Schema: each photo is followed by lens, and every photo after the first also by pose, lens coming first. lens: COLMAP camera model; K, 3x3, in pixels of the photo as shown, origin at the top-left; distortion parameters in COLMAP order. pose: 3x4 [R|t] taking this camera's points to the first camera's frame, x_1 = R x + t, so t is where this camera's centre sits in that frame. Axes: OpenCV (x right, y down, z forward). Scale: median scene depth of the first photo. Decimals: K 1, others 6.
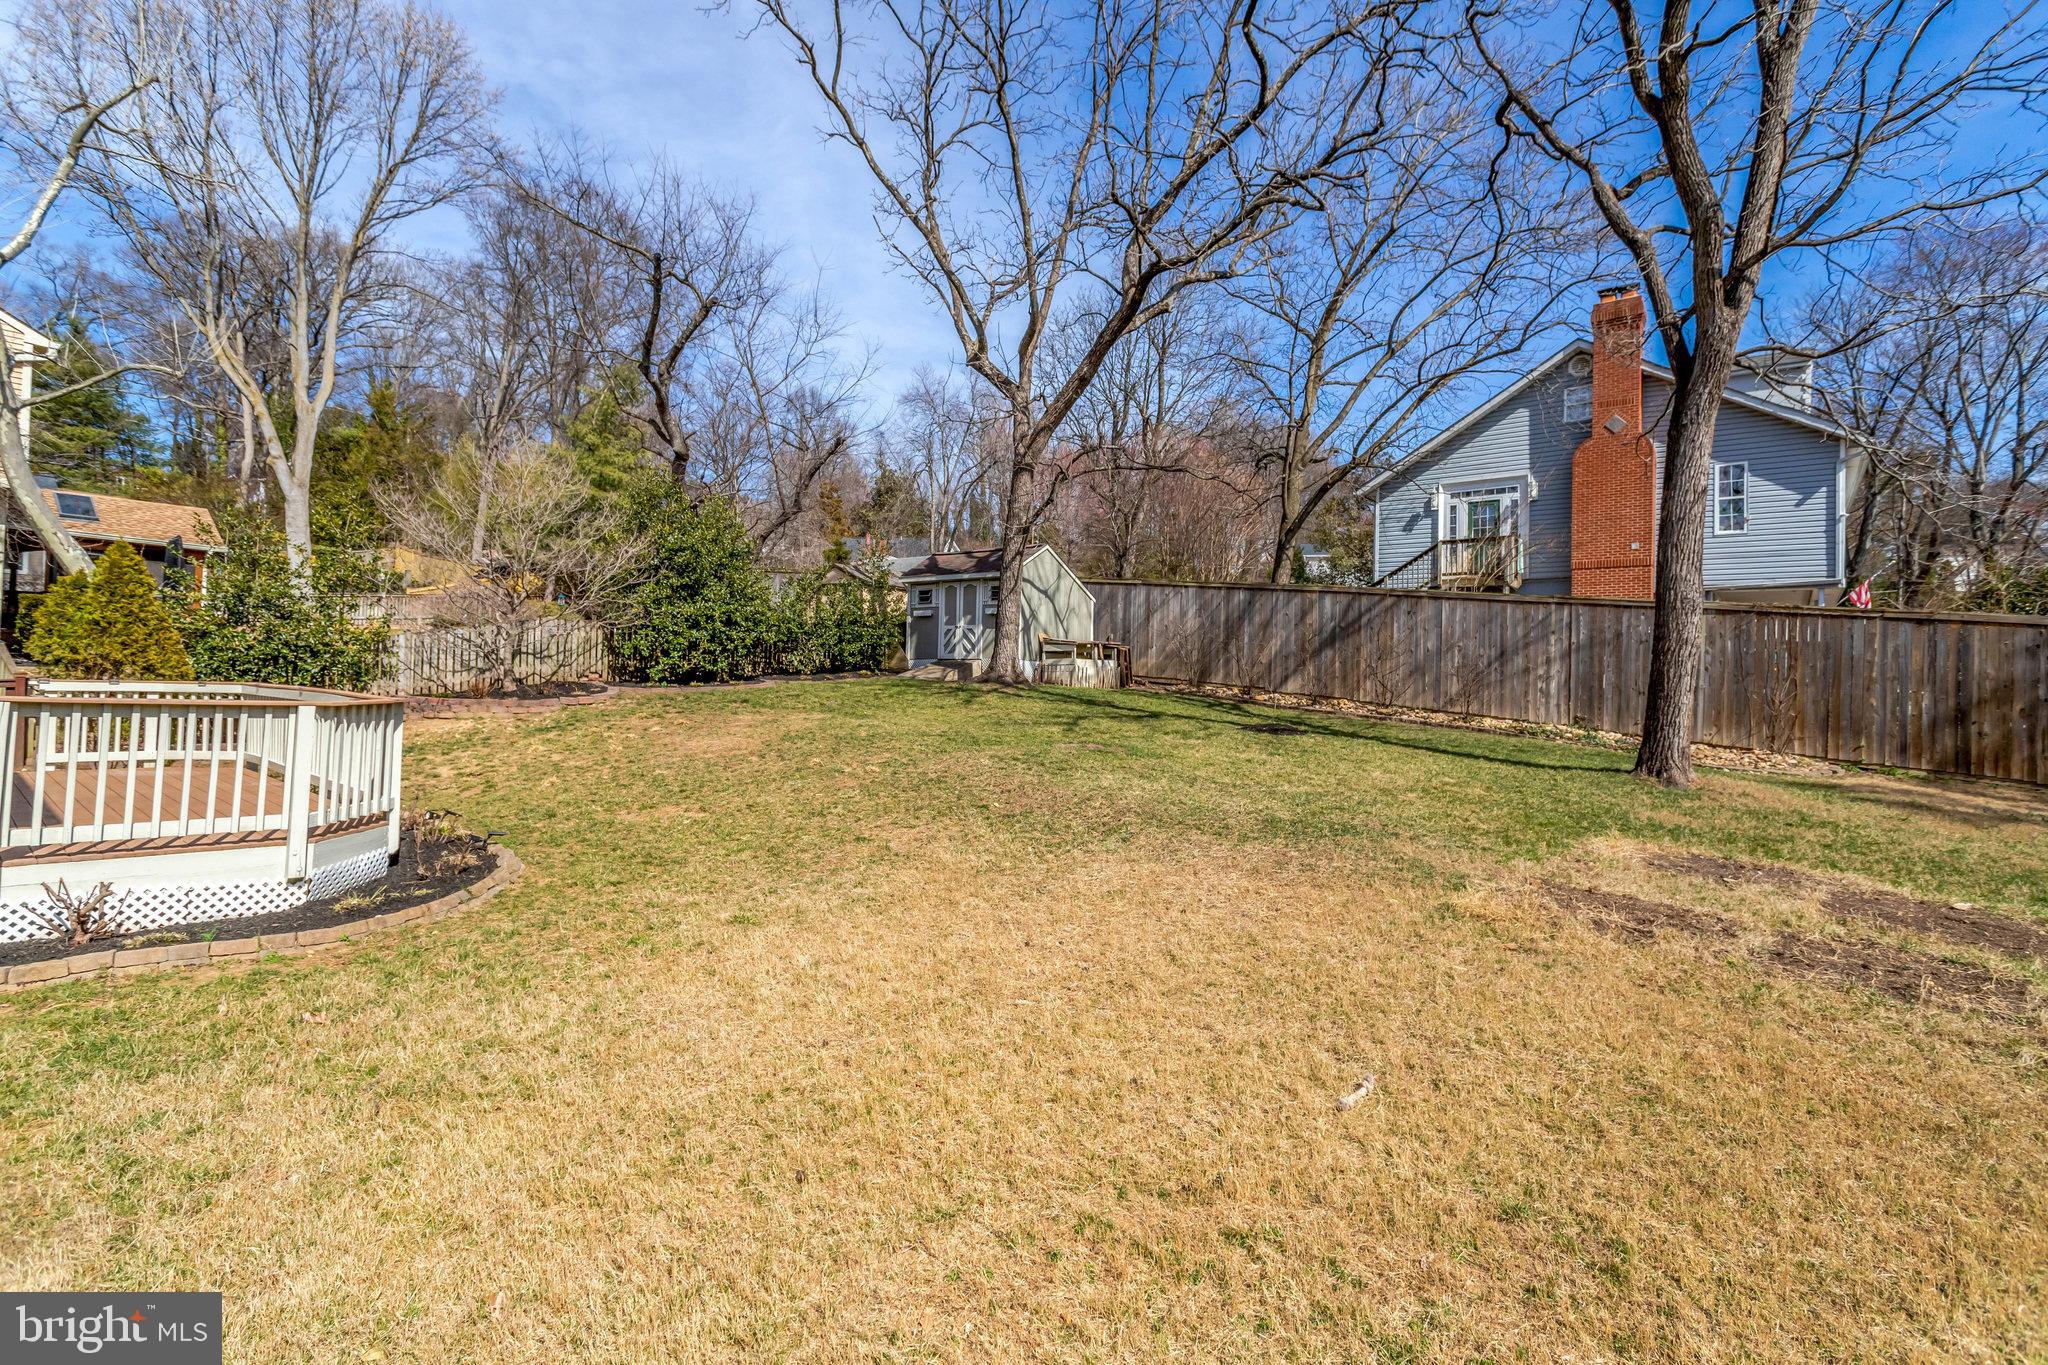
lens RADIAL K [[972.0, 0, 1039.9], [0, 972.0, 671.3], [0, 0, 1]] dist [0.003812, 0.001939]
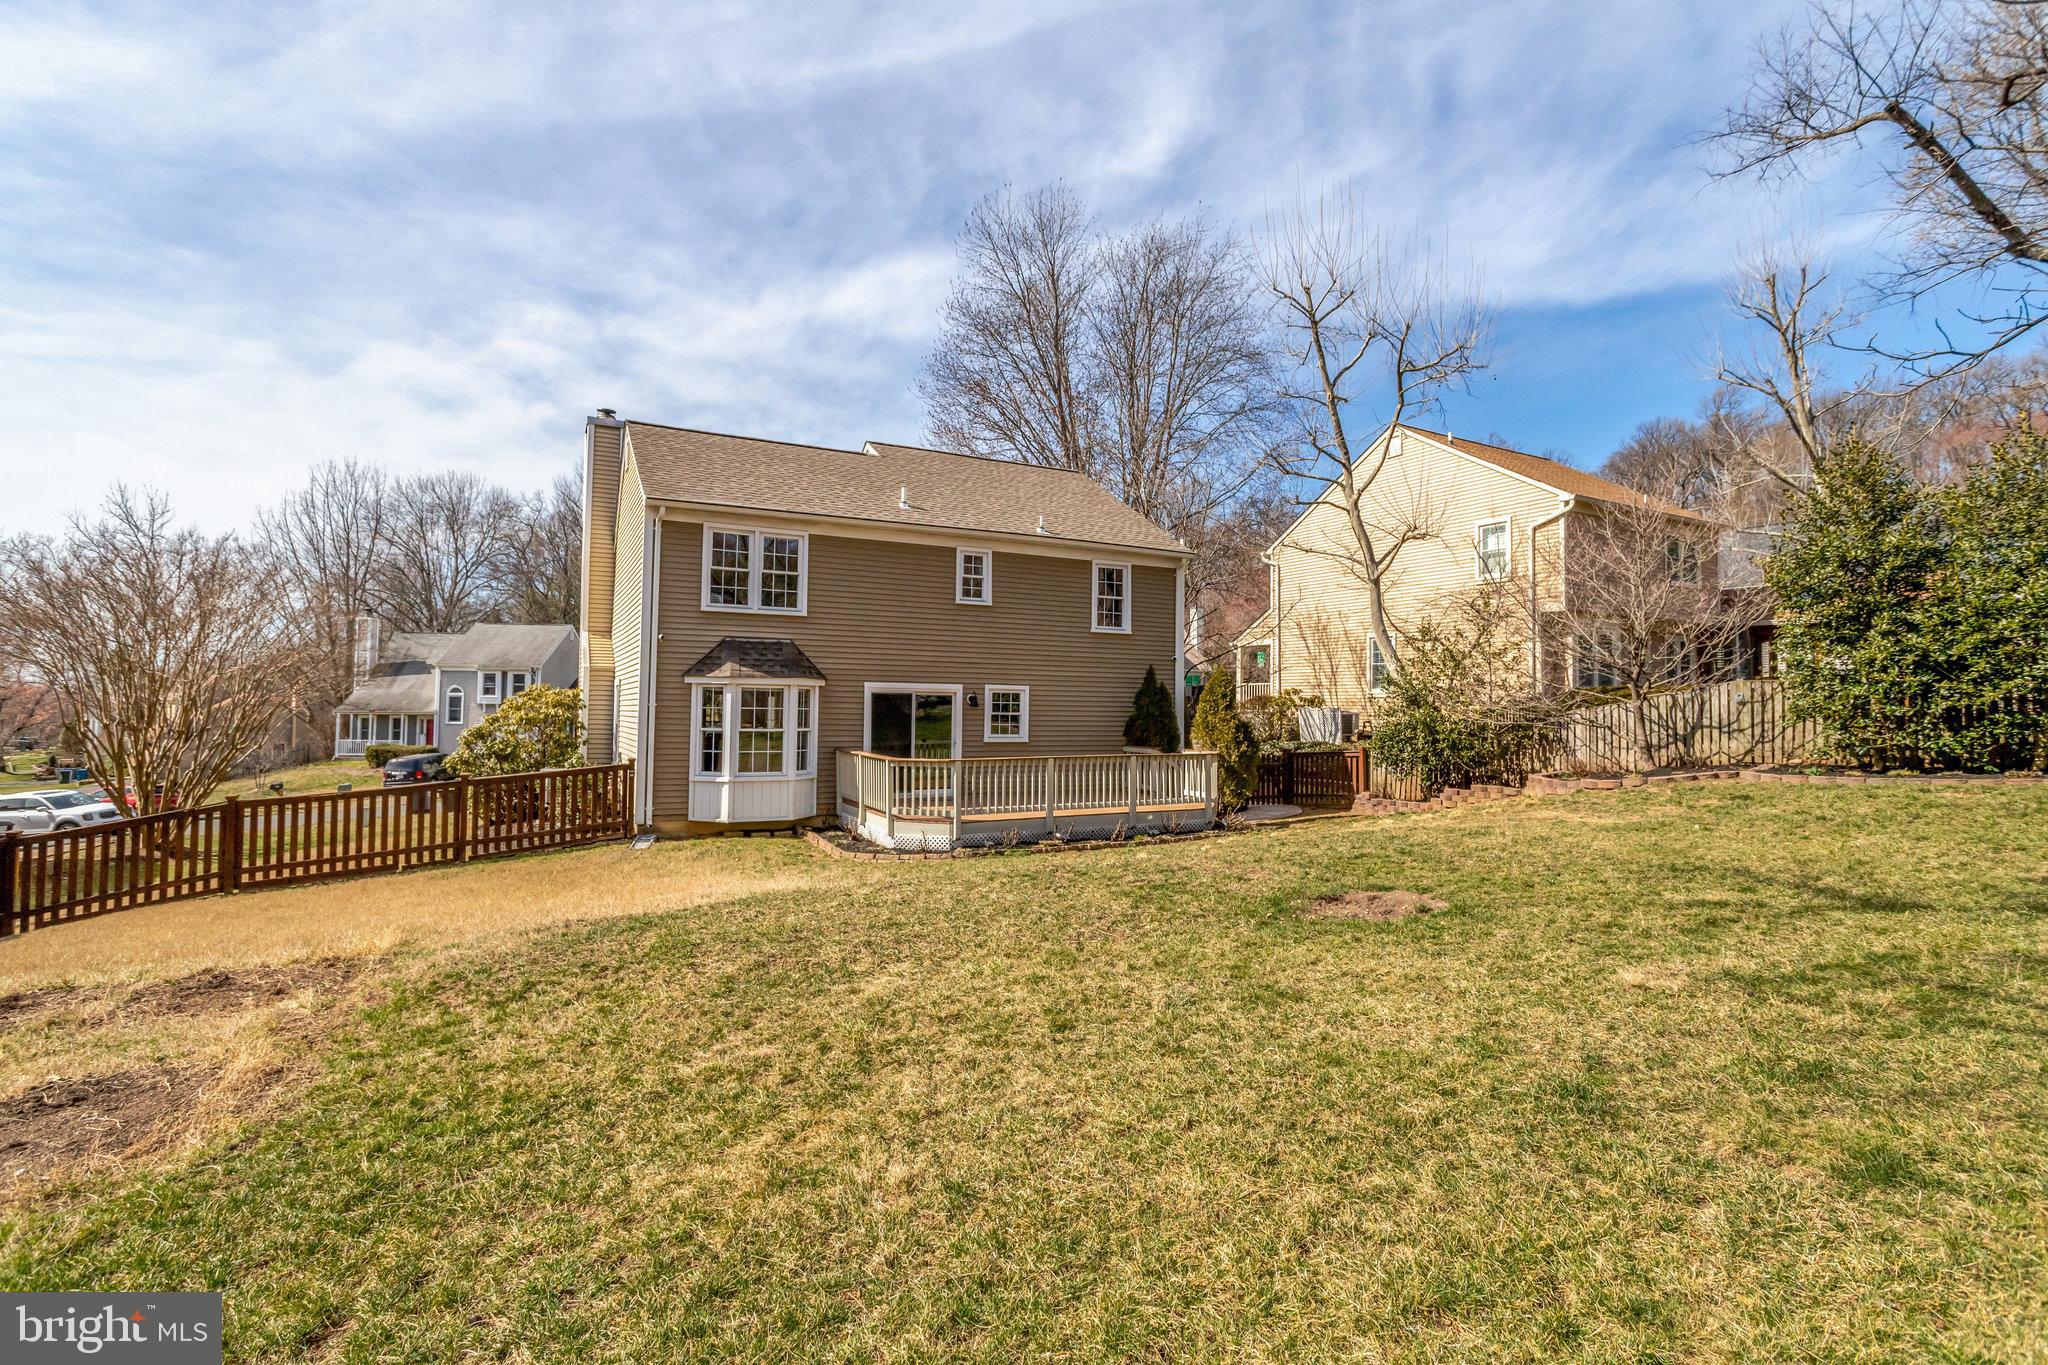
lens RADIAL K [[1009.1, 0, 1036.6], [0, 1009.1, 688.5], [0, 0, 1]] dist [-0.009573, 0.007945]
pose [[-0.362035, -0.049689, -0.930839, 0.391883], [-0.005425, 0.998674, -0.051200, -0.003670], [0.932149, -0.013486, -0.361824, 0.656273]]
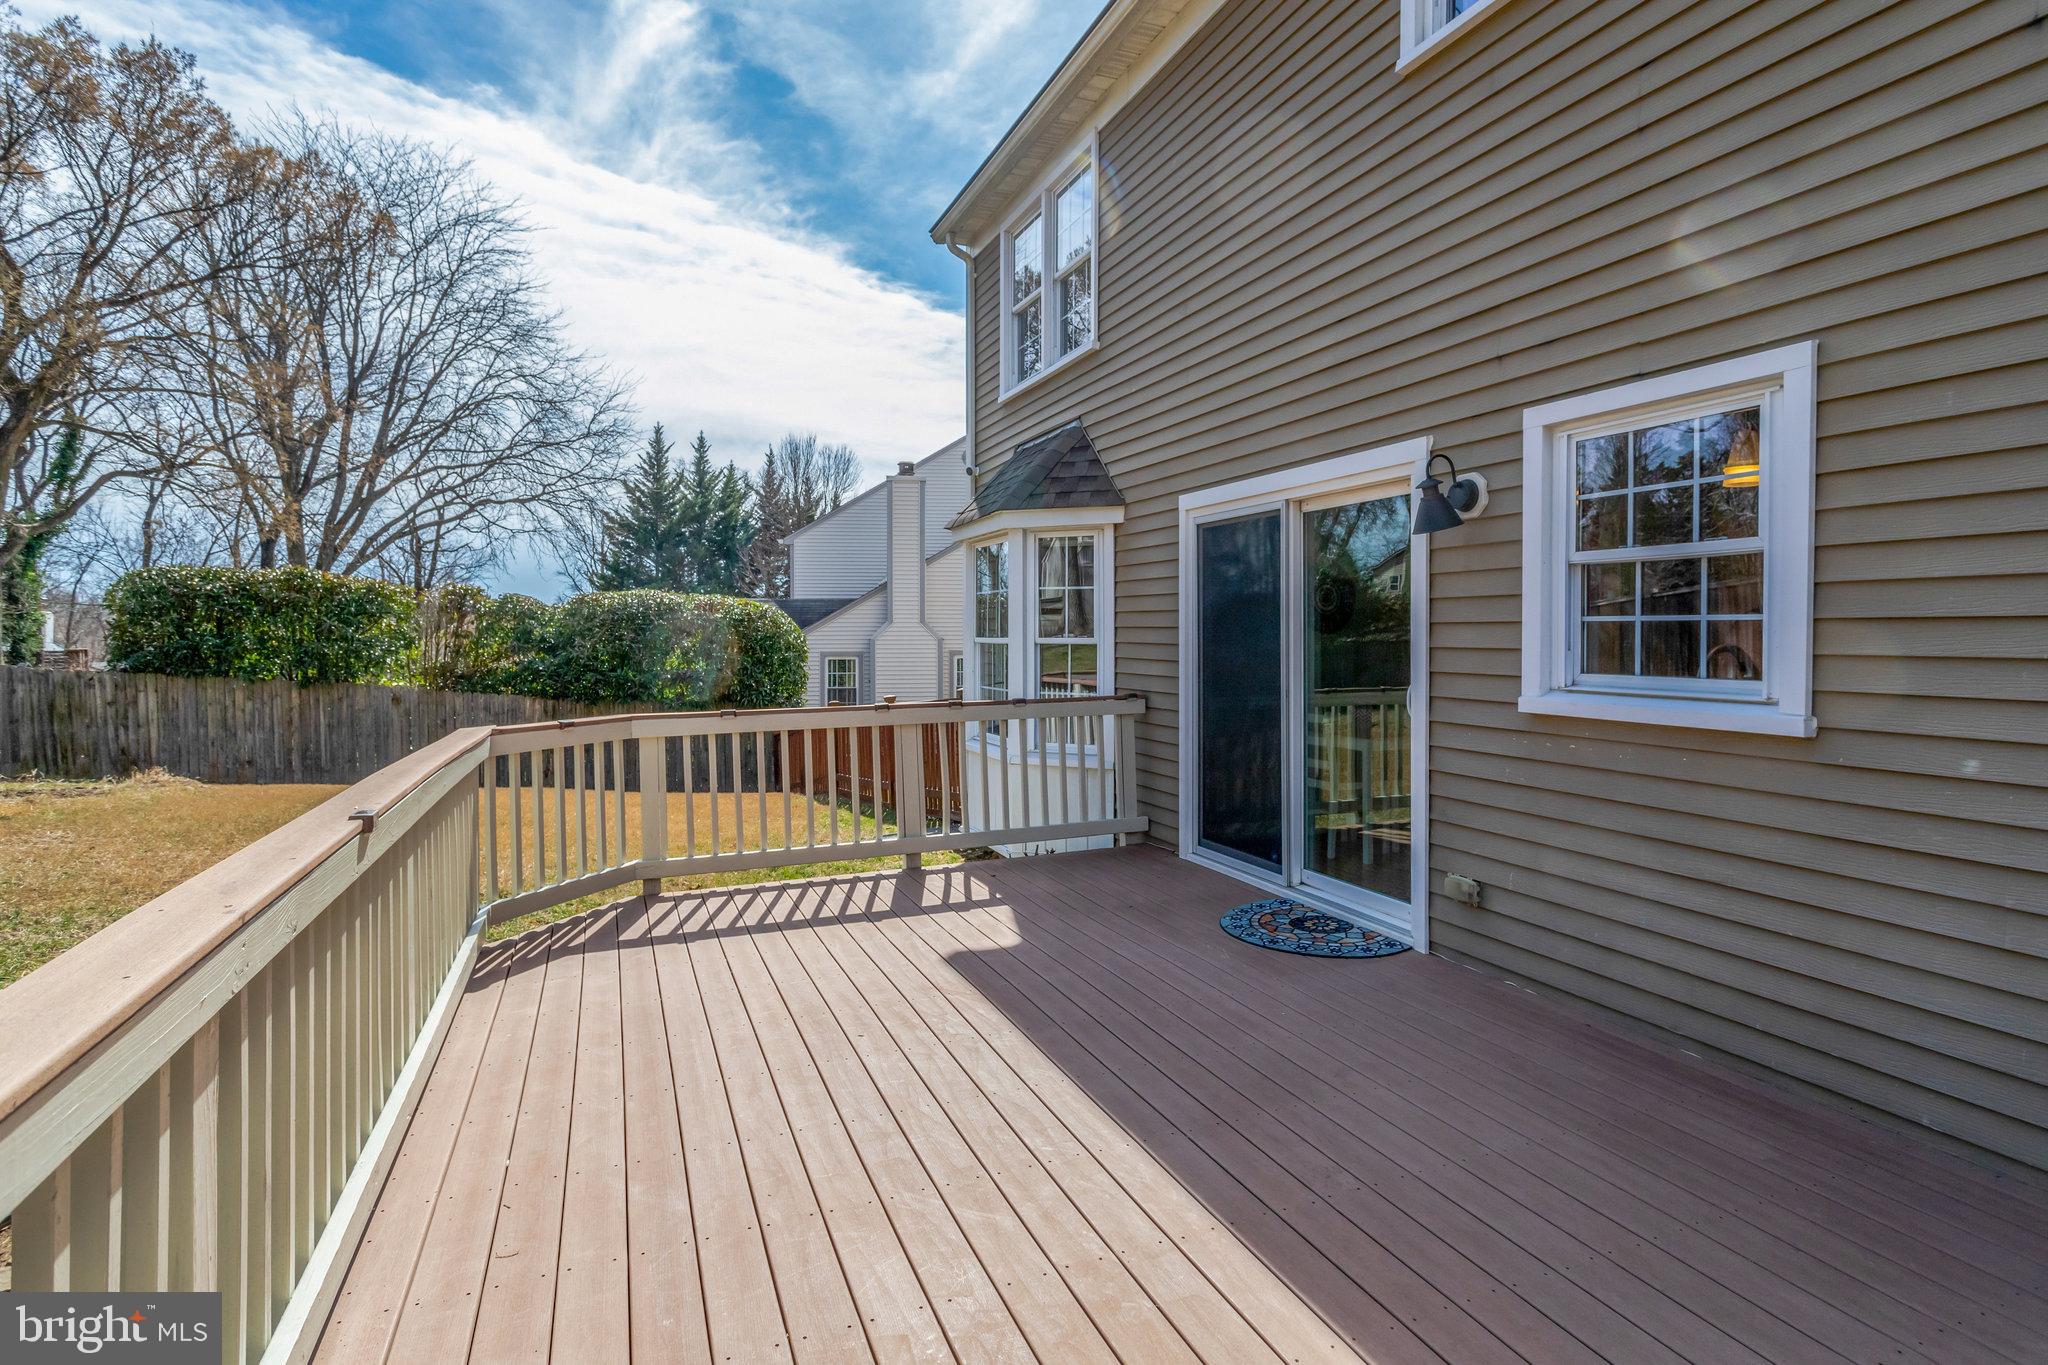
lens RADIAL K [[1009.1, 0, 1039.5], [0, 1009.1, 652.7], [0, 0, 1]] dist [-0.009573, 0.007945]
pose [[-0.897932, -0.034441, 0.438785, -0.419763], [-0.030326, 0.999406, 0.016385, -0.012153], [-0.439088, 0.001406, -0.898443, 0.479016]]
